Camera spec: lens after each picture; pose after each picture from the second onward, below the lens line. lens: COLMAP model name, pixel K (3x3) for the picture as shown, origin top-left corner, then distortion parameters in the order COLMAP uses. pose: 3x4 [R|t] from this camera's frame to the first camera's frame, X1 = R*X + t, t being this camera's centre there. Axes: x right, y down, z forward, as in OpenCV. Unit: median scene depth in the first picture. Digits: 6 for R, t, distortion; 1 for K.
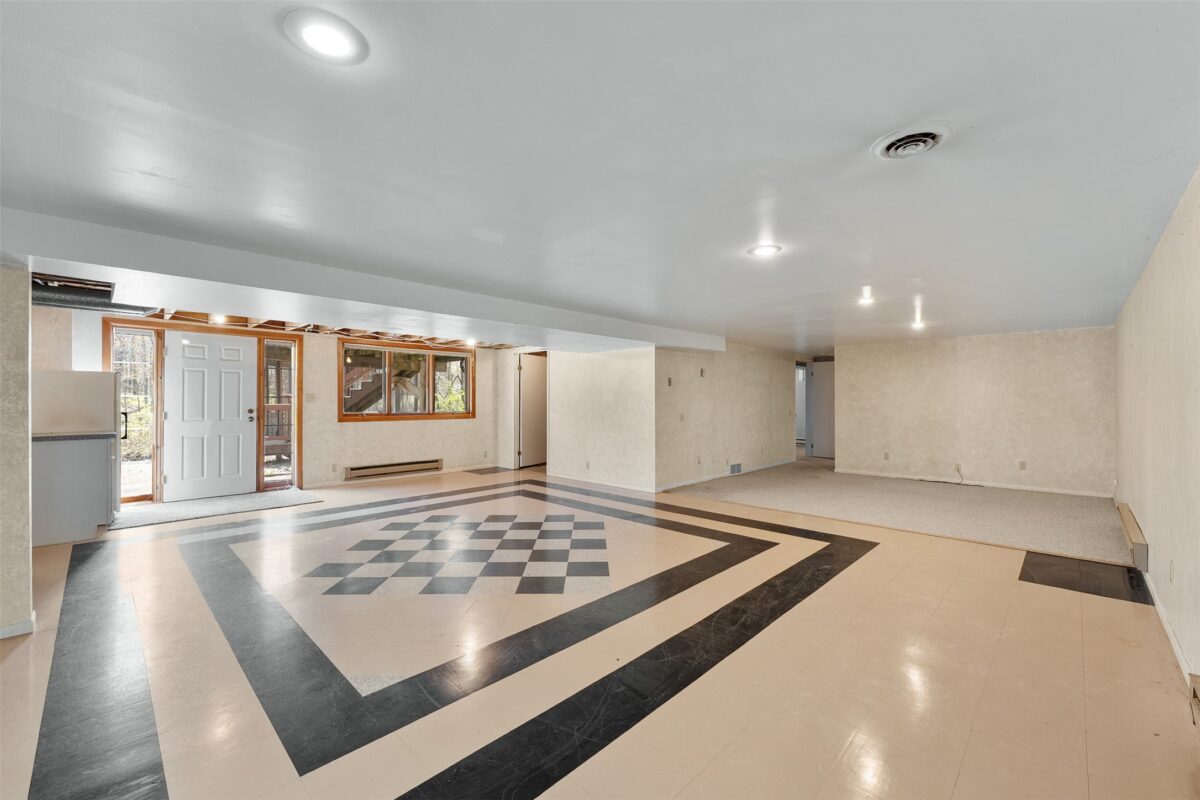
lens RADIAL K [[483.1, 0, 594.4], [0, 483.1, 402.2], [0, 0, 1]] dist [-0.002776, 0.000136]
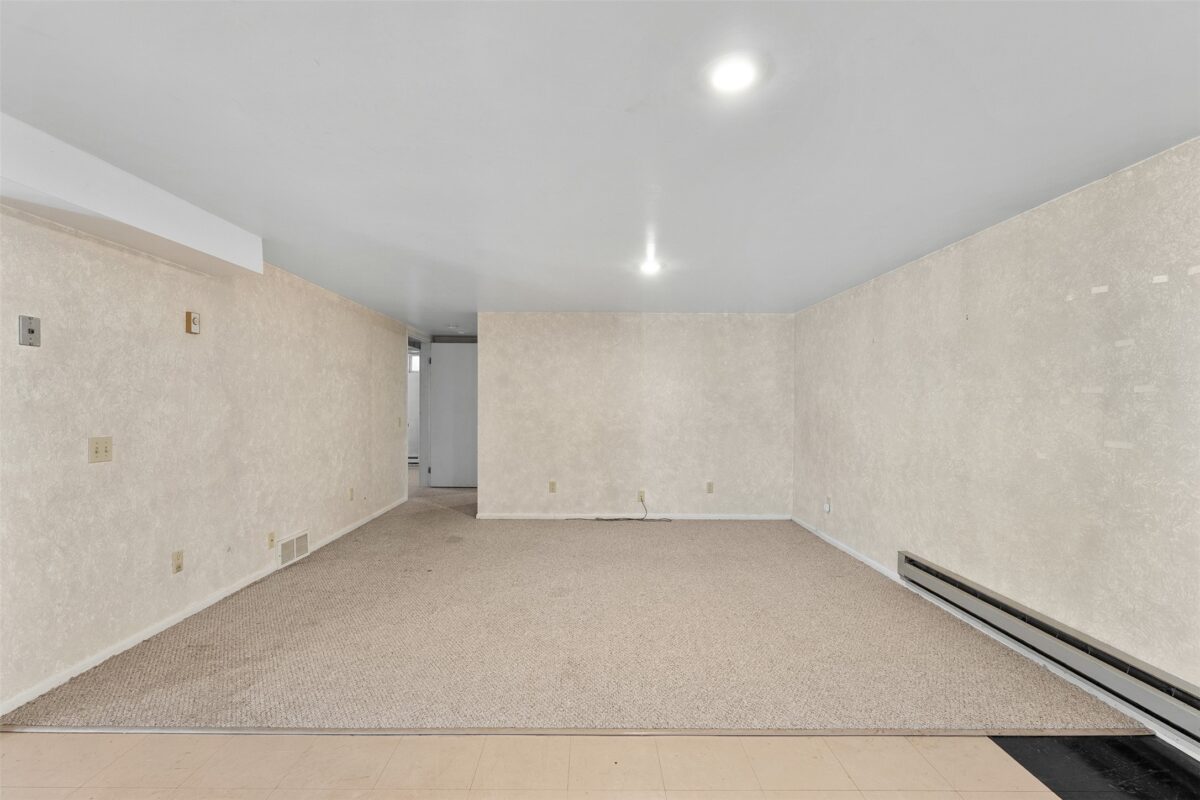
lens RADIAL K [[501.8, 0, 589.8], [0, 501.8, 406.0], [0, 0, 1]] dist [-0.000308, -0.000723]
pose [[0.702781, 0.002006, 0.711404, 0.165715], [-0.004365, 0.999989, 0.001492, 0.001021], [-0.711393, -0.004154, 0.702782, 0.512645]]
